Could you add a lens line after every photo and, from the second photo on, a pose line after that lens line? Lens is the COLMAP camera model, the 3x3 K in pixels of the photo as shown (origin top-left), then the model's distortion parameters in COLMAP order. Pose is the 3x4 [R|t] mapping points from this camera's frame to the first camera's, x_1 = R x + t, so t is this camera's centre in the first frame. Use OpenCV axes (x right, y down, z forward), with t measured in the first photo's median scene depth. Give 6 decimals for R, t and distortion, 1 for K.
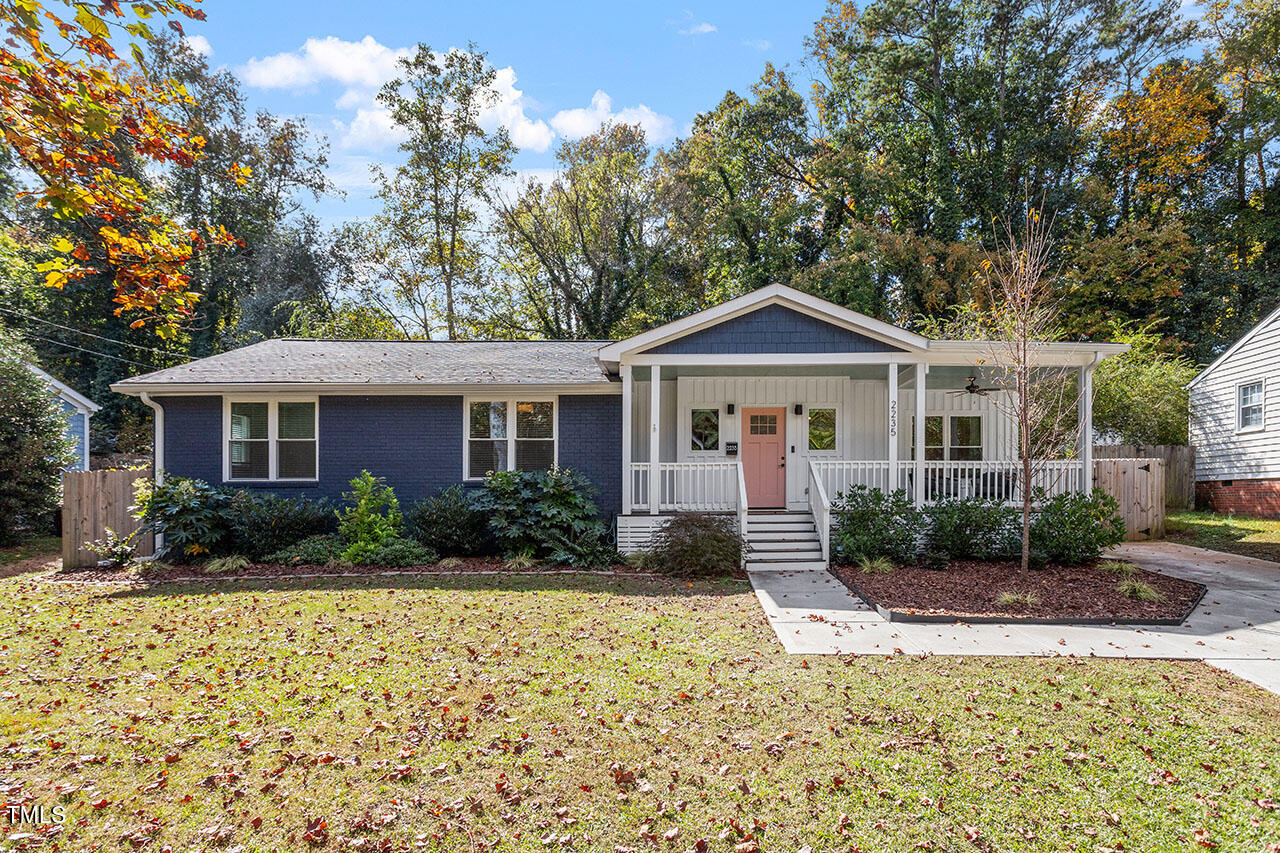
lens RADIAL K [[675.5, 0, 641.1], [0, 675.5, 502.9], [0, 0, 1]] dist [-0.005344, 0.002260]
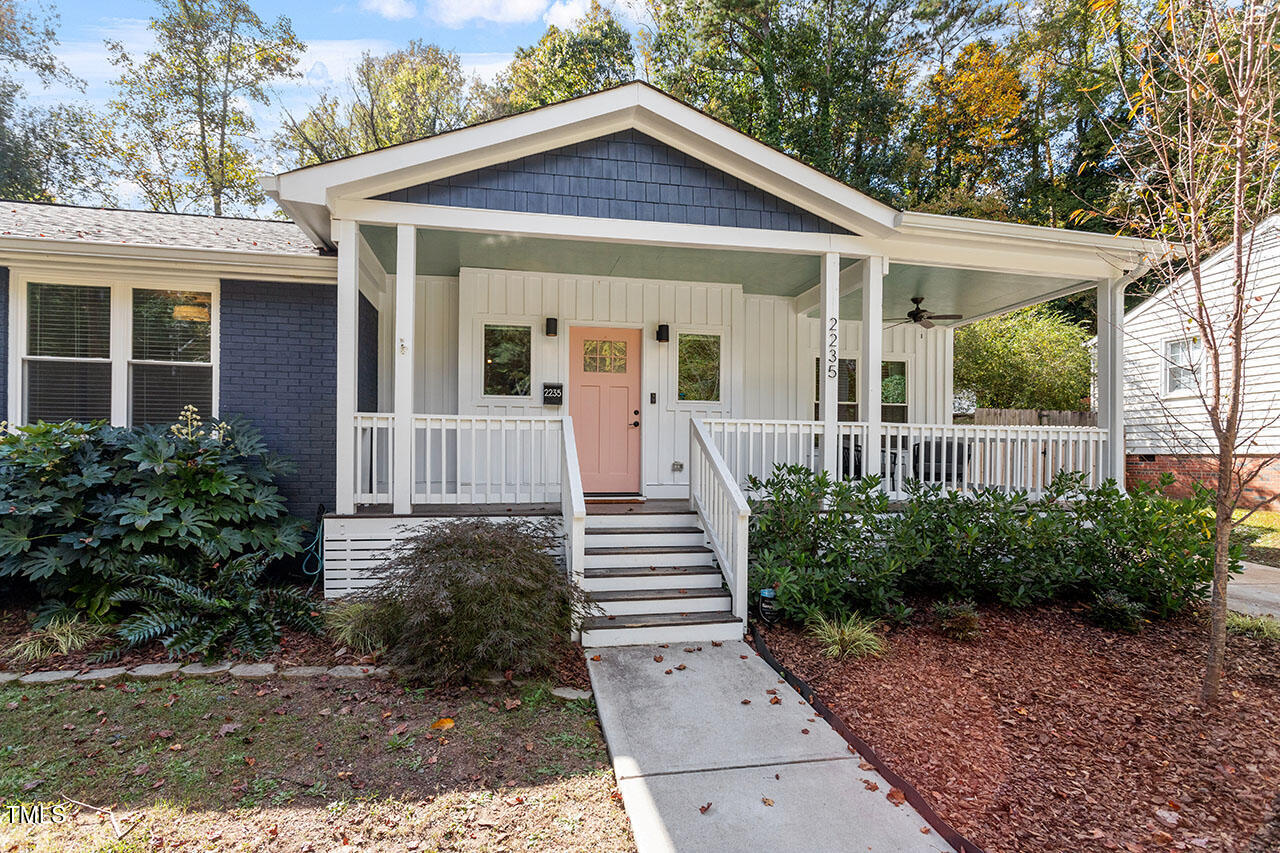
lens RADIAL K [[610.1, 0, 638.6], [0, 610.1, 460.1], [0, 0, 1]] dist [0.000383, 0.000866]
pose [[0.962133, 0.007567, 0.272474, 0.060925], [-0.009107, 0.999949, 0.004387, -0.025406], [-0.272427, -0.006702, 0.962153, 0.461371]]
